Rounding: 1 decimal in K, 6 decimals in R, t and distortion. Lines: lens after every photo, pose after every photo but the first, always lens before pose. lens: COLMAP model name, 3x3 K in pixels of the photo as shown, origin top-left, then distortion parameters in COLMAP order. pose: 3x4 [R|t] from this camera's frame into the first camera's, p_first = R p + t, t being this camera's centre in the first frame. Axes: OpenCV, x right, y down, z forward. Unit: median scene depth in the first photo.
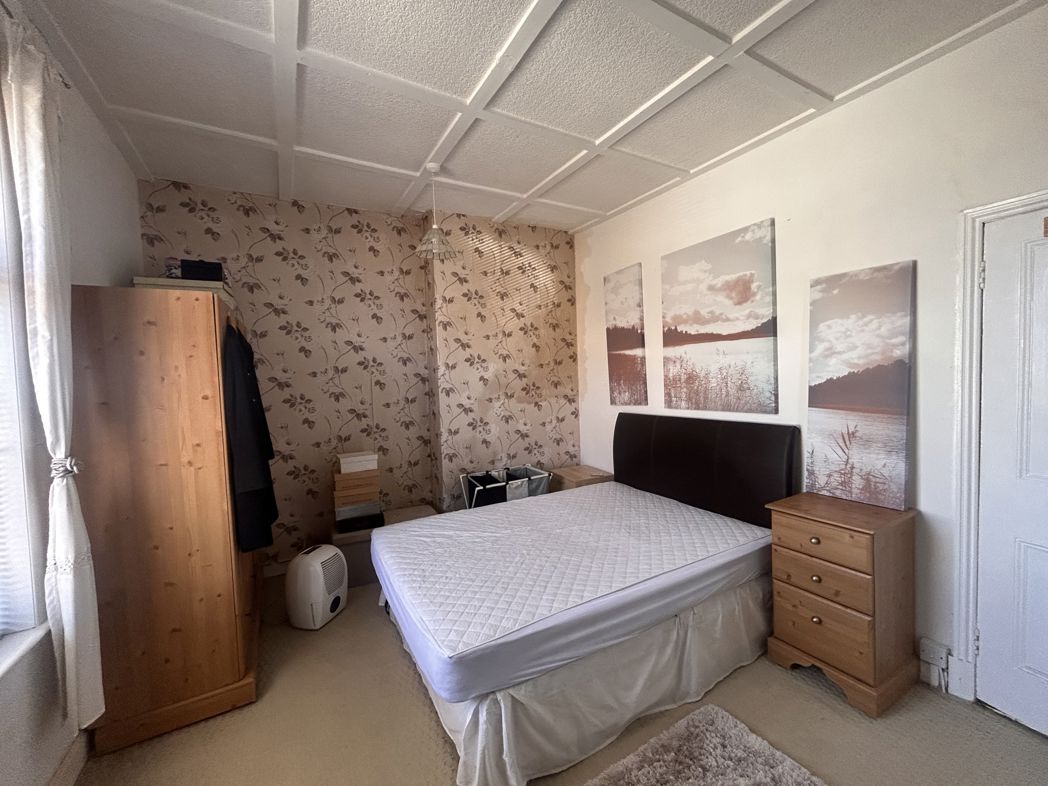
lens RADIAL K [[426.2, 0, 521.3], [0, 426.2, 392.4], [0, 0, 1]] dist [-0.000799, -0.000293]
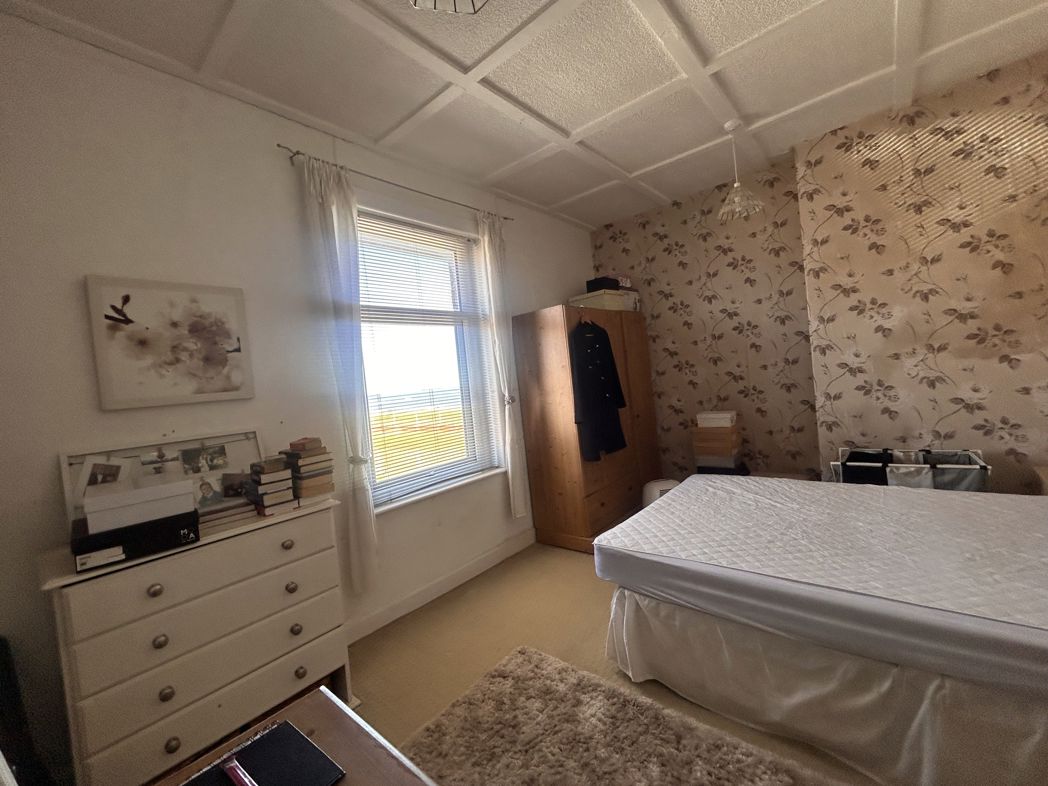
lens RADIAL K [[426.2, 0, 515.5], [0, 426.2, 392.0], [0, 0, 1]] dist [-0.000799, -0.000293]
pose [[0.330050, 0.024593, -0.943643, 0.437760], [0.047881, 0.997938, 0.042755, 0.017510], [0.942748, -0.059294, 0.328192, 0.127910]]
